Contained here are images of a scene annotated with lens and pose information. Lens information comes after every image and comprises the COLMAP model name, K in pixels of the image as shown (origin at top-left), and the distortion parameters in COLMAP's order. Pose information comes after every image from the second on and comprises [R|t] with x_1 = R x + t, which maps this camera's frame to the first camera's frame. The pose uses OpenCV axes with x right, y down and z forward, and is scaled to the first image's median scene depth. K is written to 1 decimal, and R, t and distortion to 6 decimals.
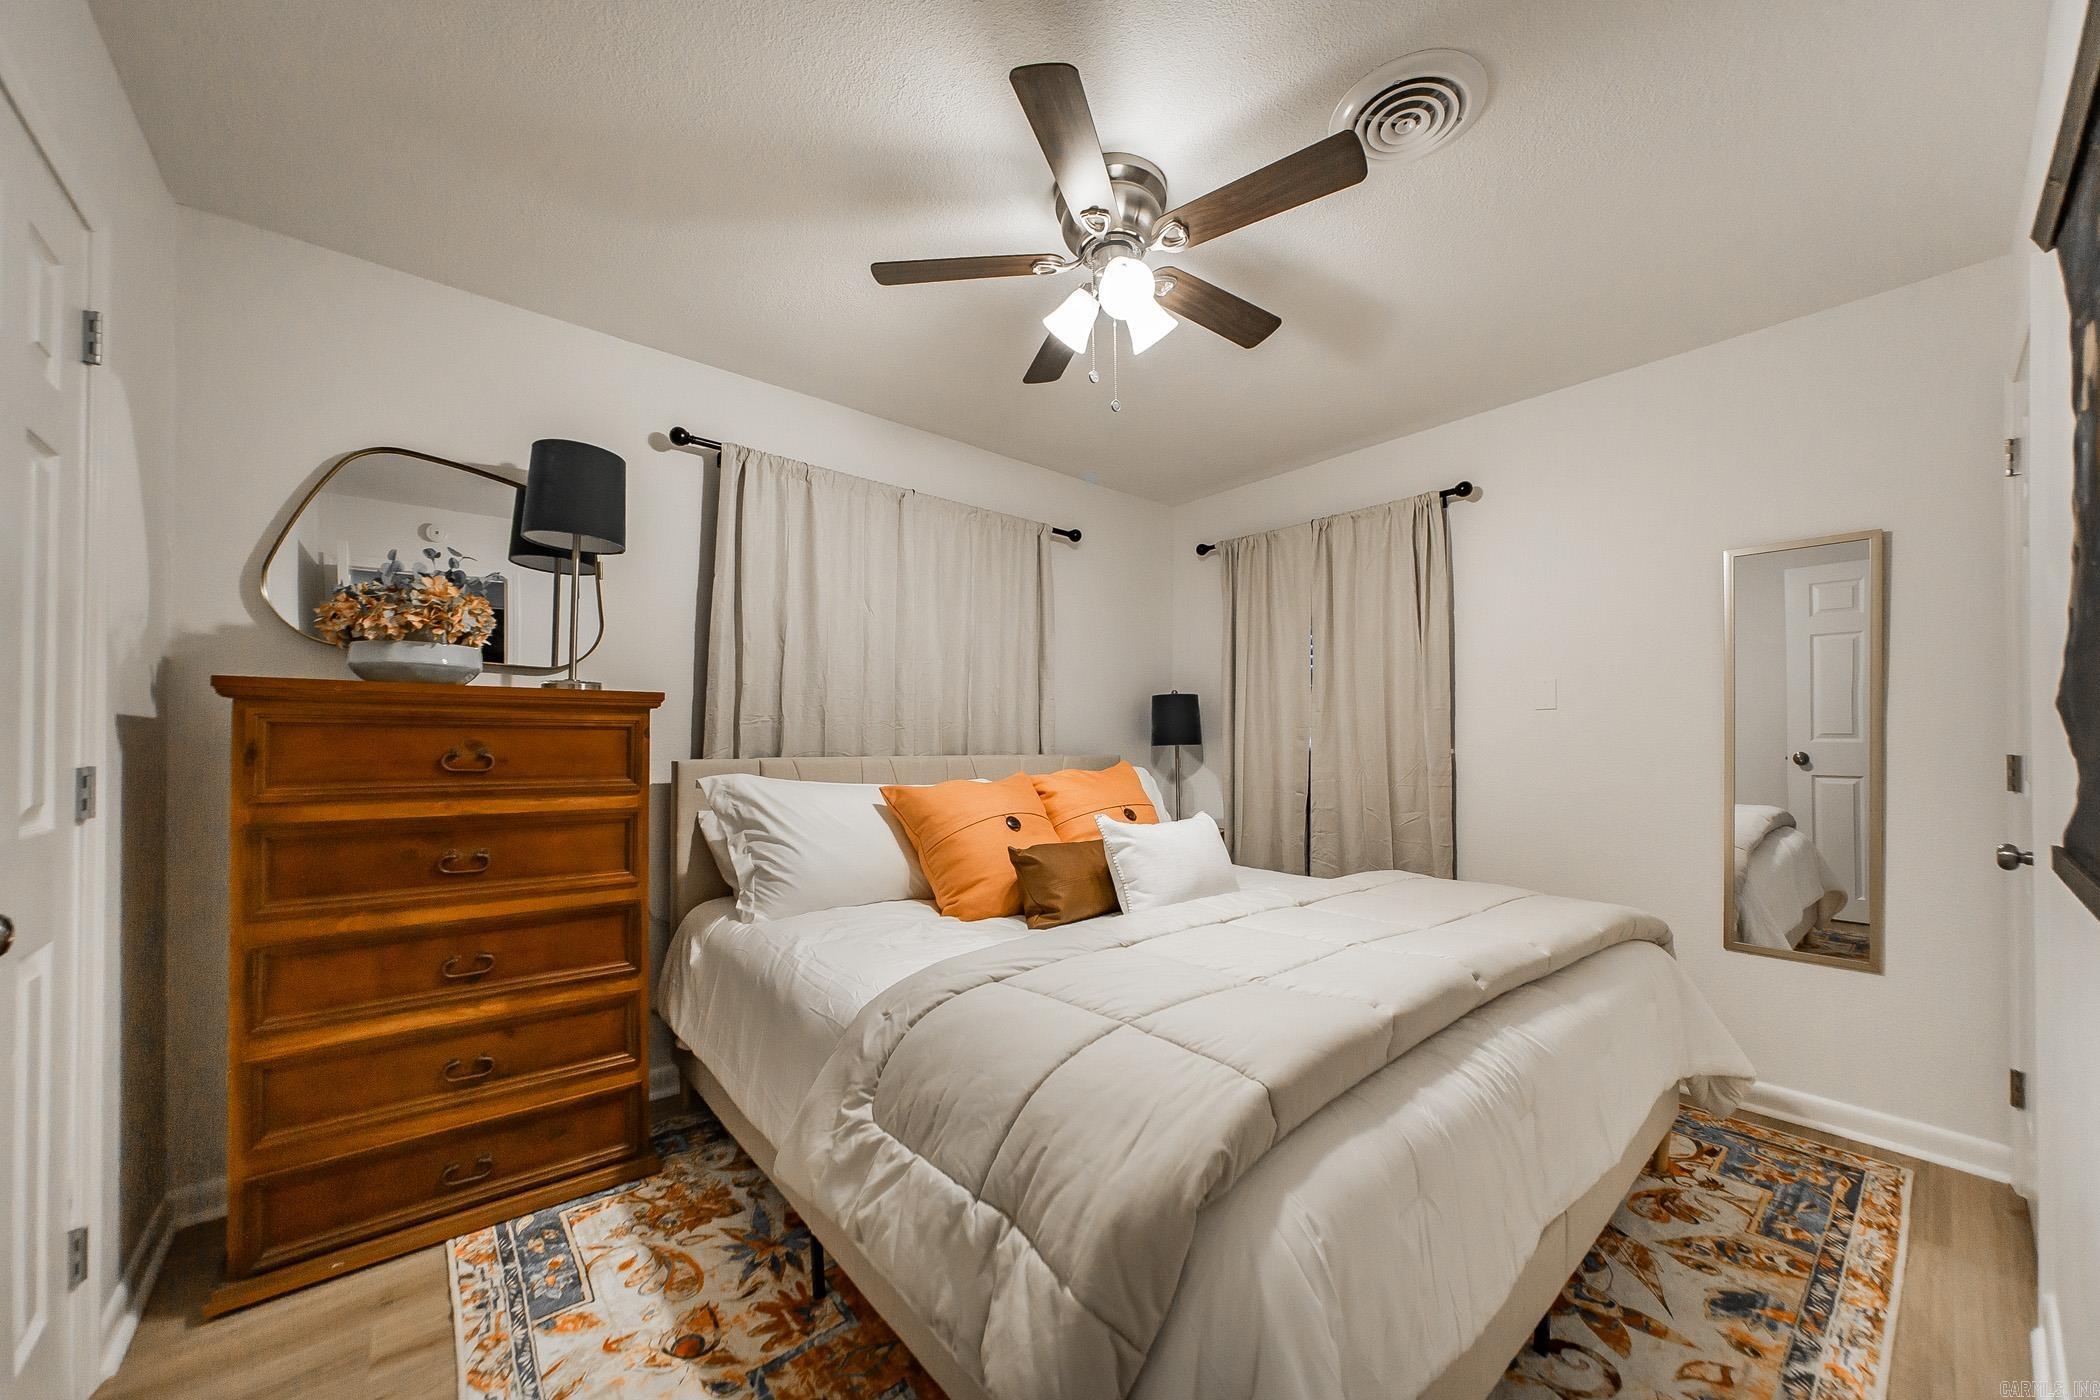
lens RADIAL K [[776.8, 0, 1050.0], [0, 776.8, 700.0], [0, 0, 1]] dist [-0.012203, -0.000015]
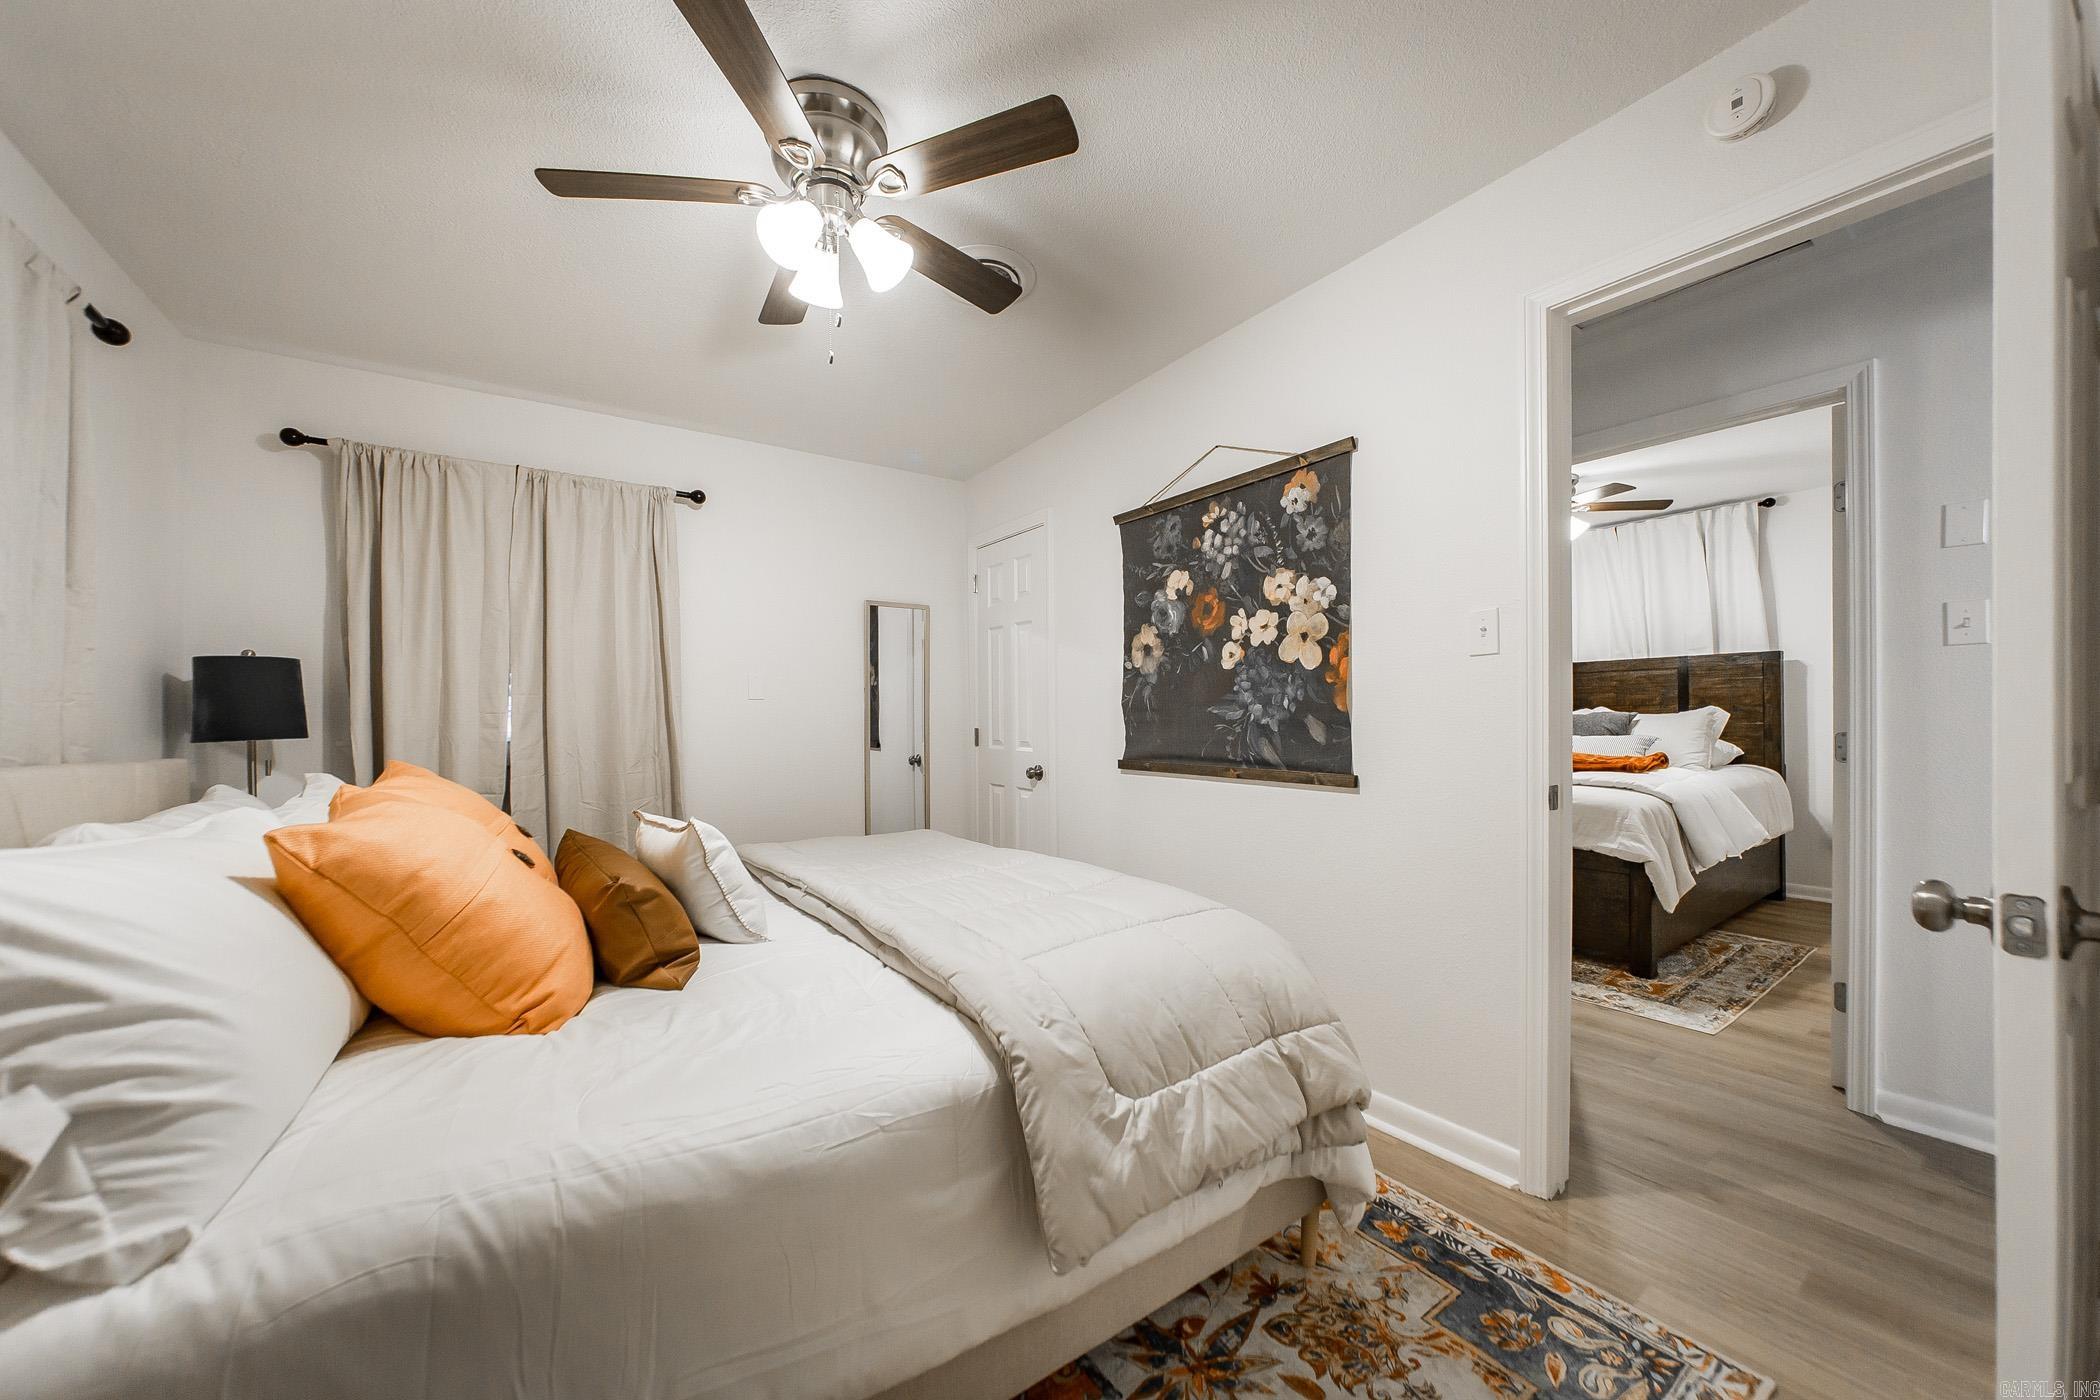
lens RADIAL K [[741.2, 0, 1046.9], [0, 741.2, 696.4], [0, 0, 1]] dist [-0.009016, 0.000134]
pose [[0.089891, 0.034080, 0.995368, -0.422380], [-0.041538, 0.998673, -0.030442, 0.019103], [-0.995085, -0.038609, 0.091187, 0.364882]]
